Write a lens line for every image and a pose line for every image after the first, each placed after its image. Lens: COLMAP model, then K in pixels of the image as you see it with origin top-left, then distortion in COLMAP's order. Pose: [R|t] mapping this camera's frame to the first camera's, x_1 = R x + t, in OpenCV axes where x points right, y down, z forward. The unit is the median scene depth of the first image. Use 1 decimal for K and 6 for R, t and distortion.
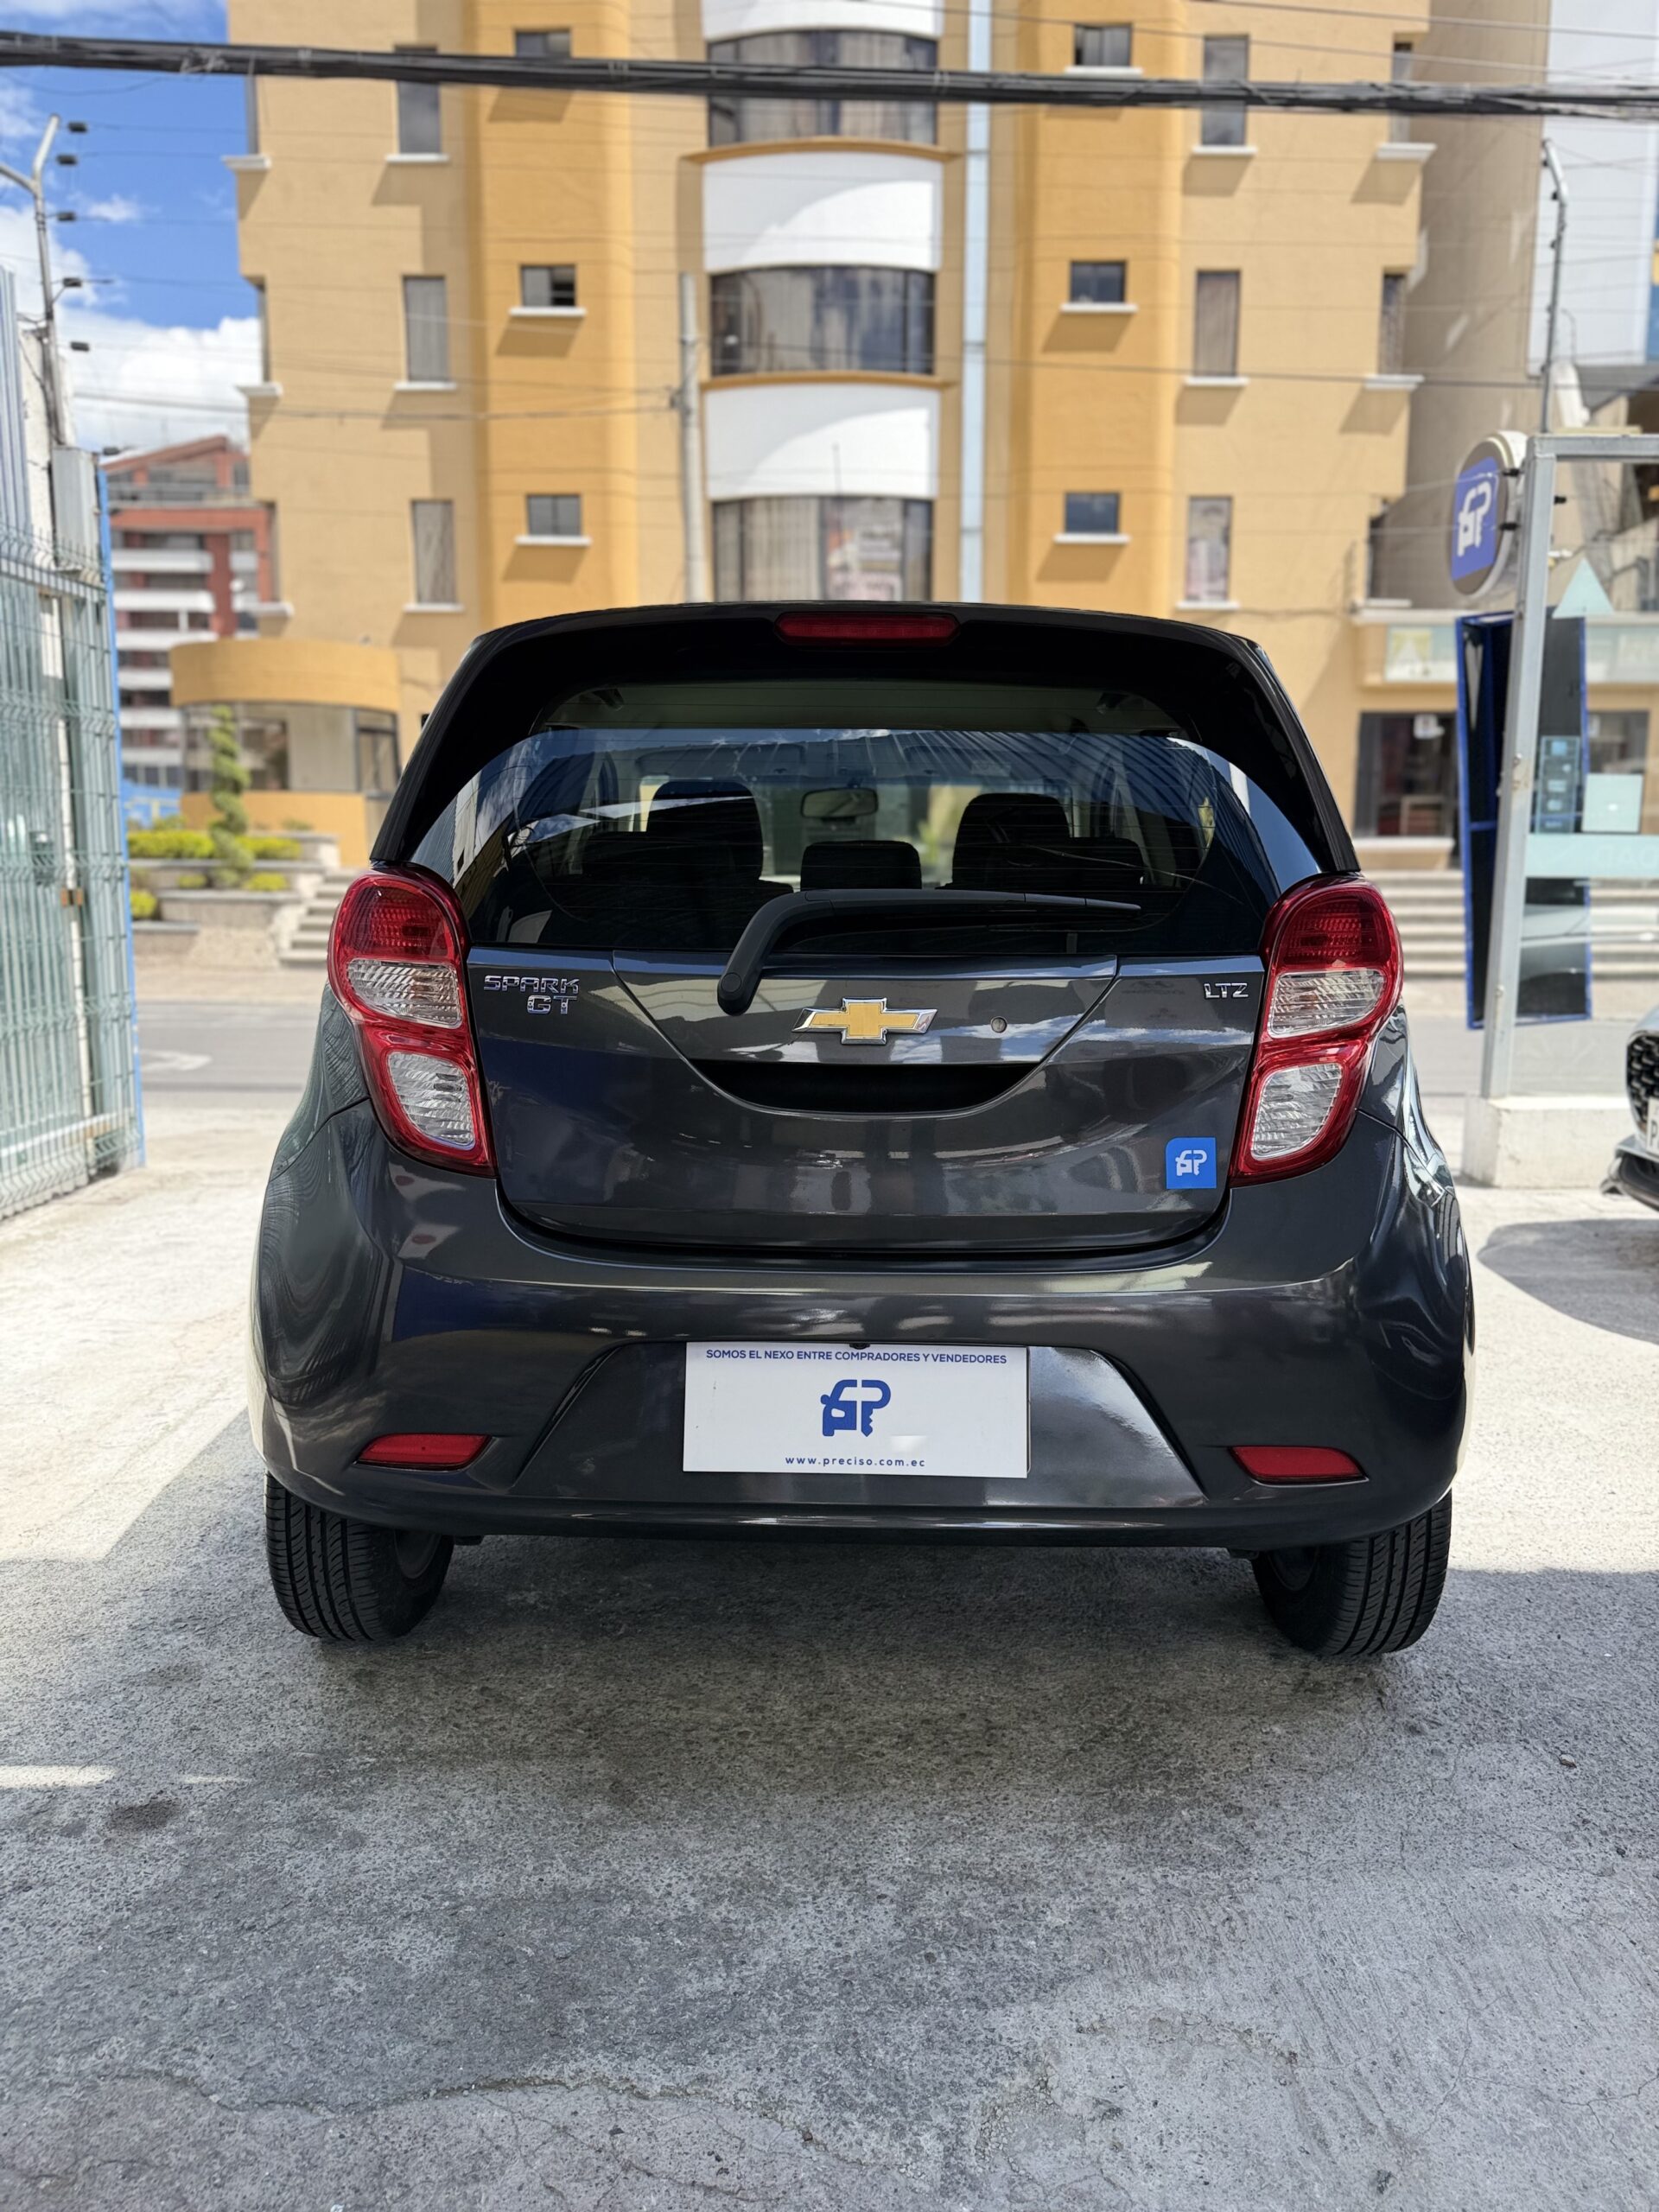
lens RADIAL K [[1546.9, 0, 824.6], [0, 1546.9, 1107.7], [0, 0, 1]] dist [-0.006528, 0.002992]
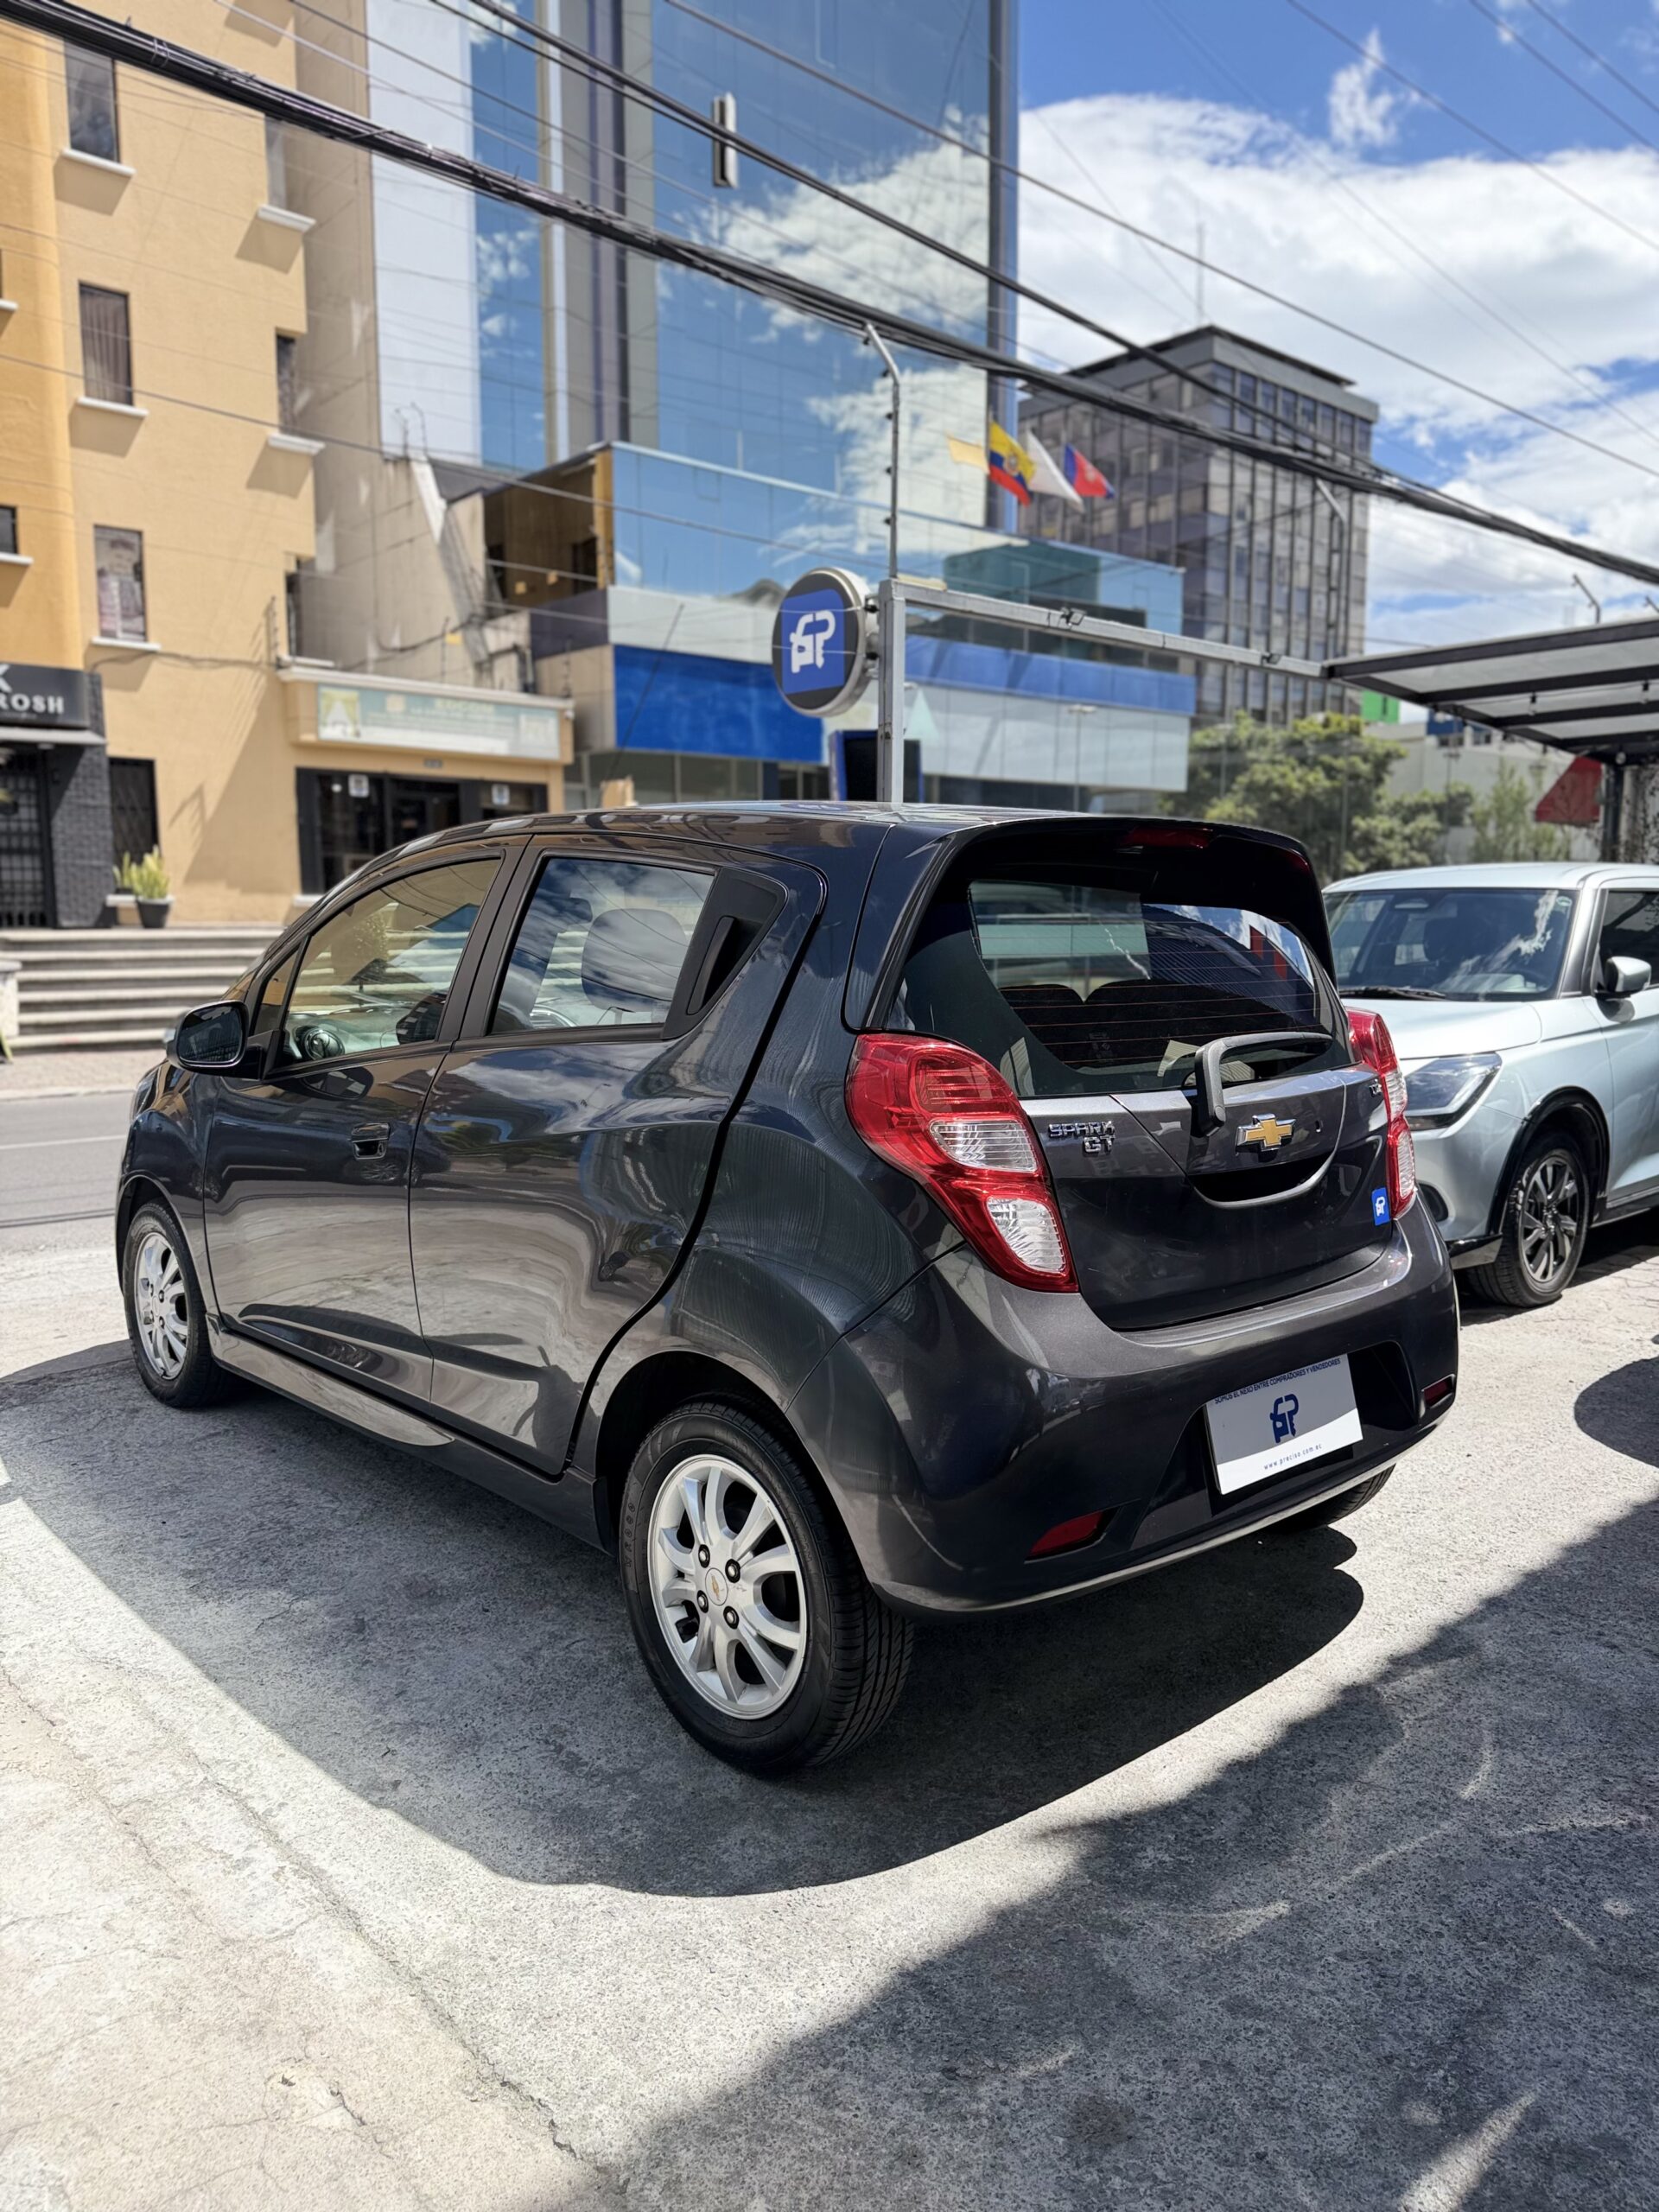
lens RADIAL K [[1540.1, 0, 829.5], [0, 1540.1, 1106.0], [0, 0, 1]] dist [0.072486, -0.126095]
pose [[0.742110, -0.085005, 0.664866, -0.925765], [0.106131, 0.994314, 0.008664, -0.141265], [-0.661823, 0.064133, 0.746912, 0.452755]]
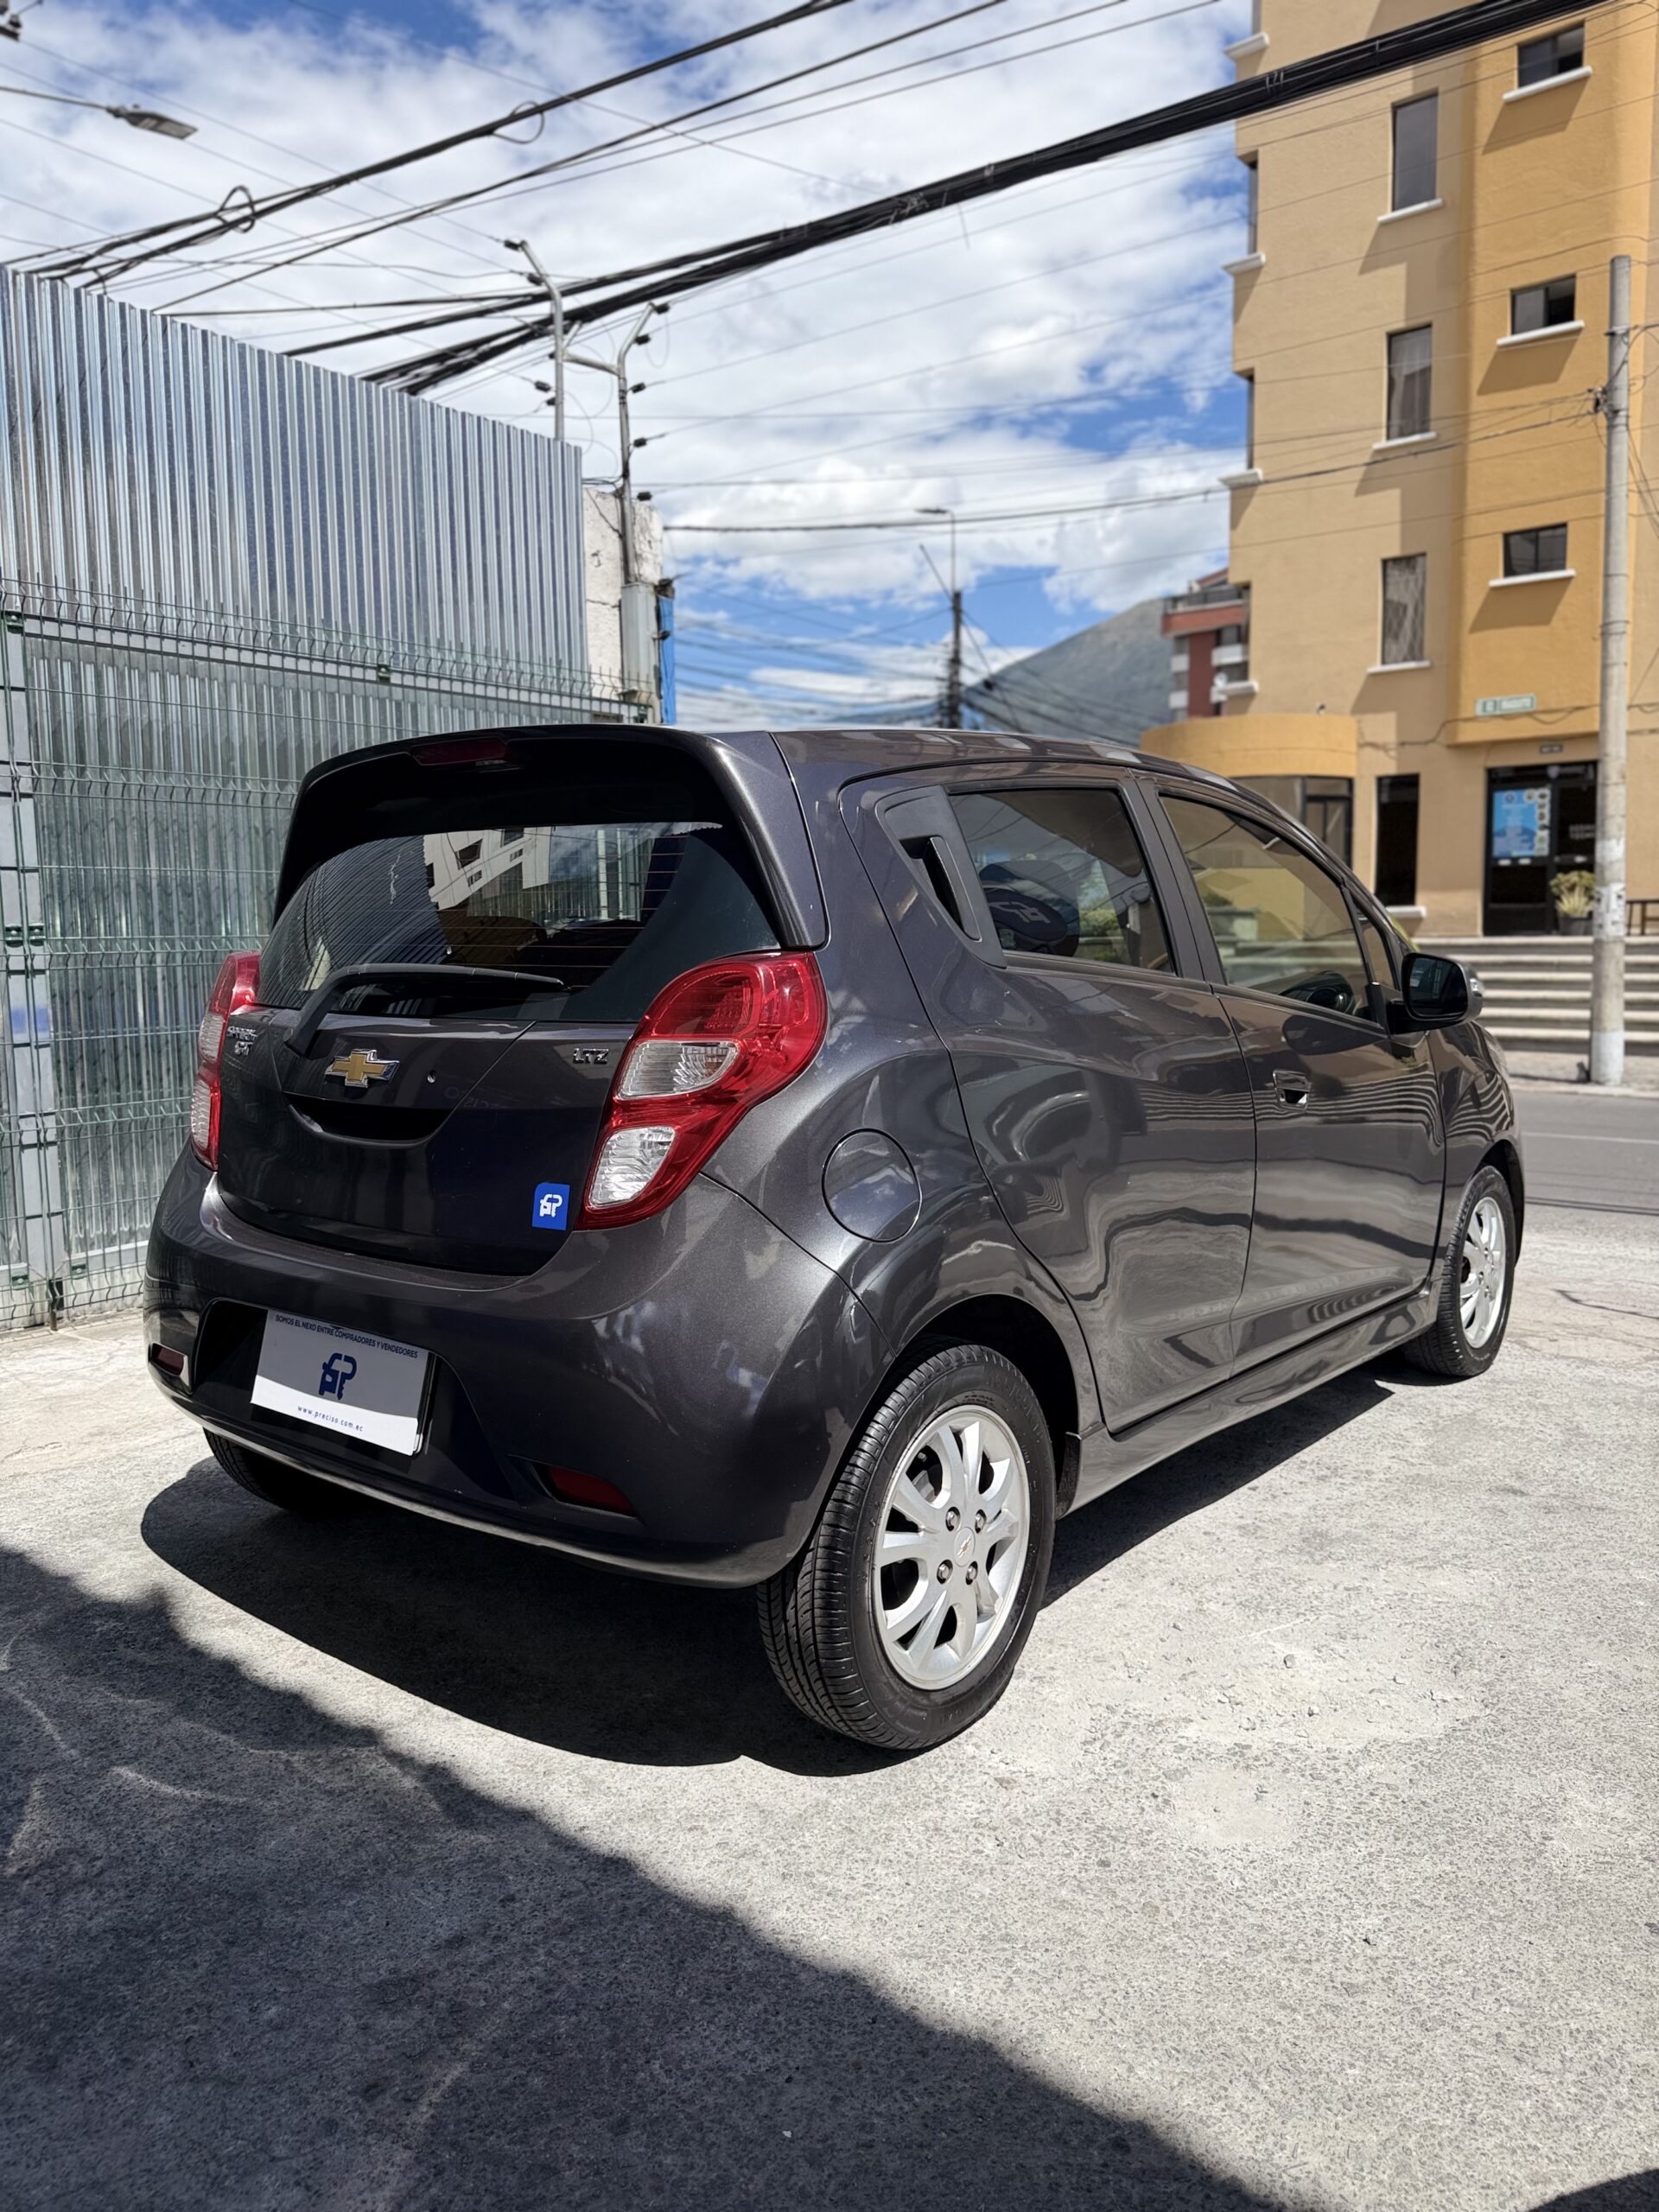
lens RADIAL K [[1549.4, 0, 796.4], [0, 1549.4, 1098.6], [0, 0, 1]] dist [0.028452, -0.061971]
pose [[0.774716, 0.051713, -0.630192, 0.855823], [-0.084669, 0.996159, -0.022342, -0.061659], [0.626615, 0.070667, 0.776118, 0.464364]]
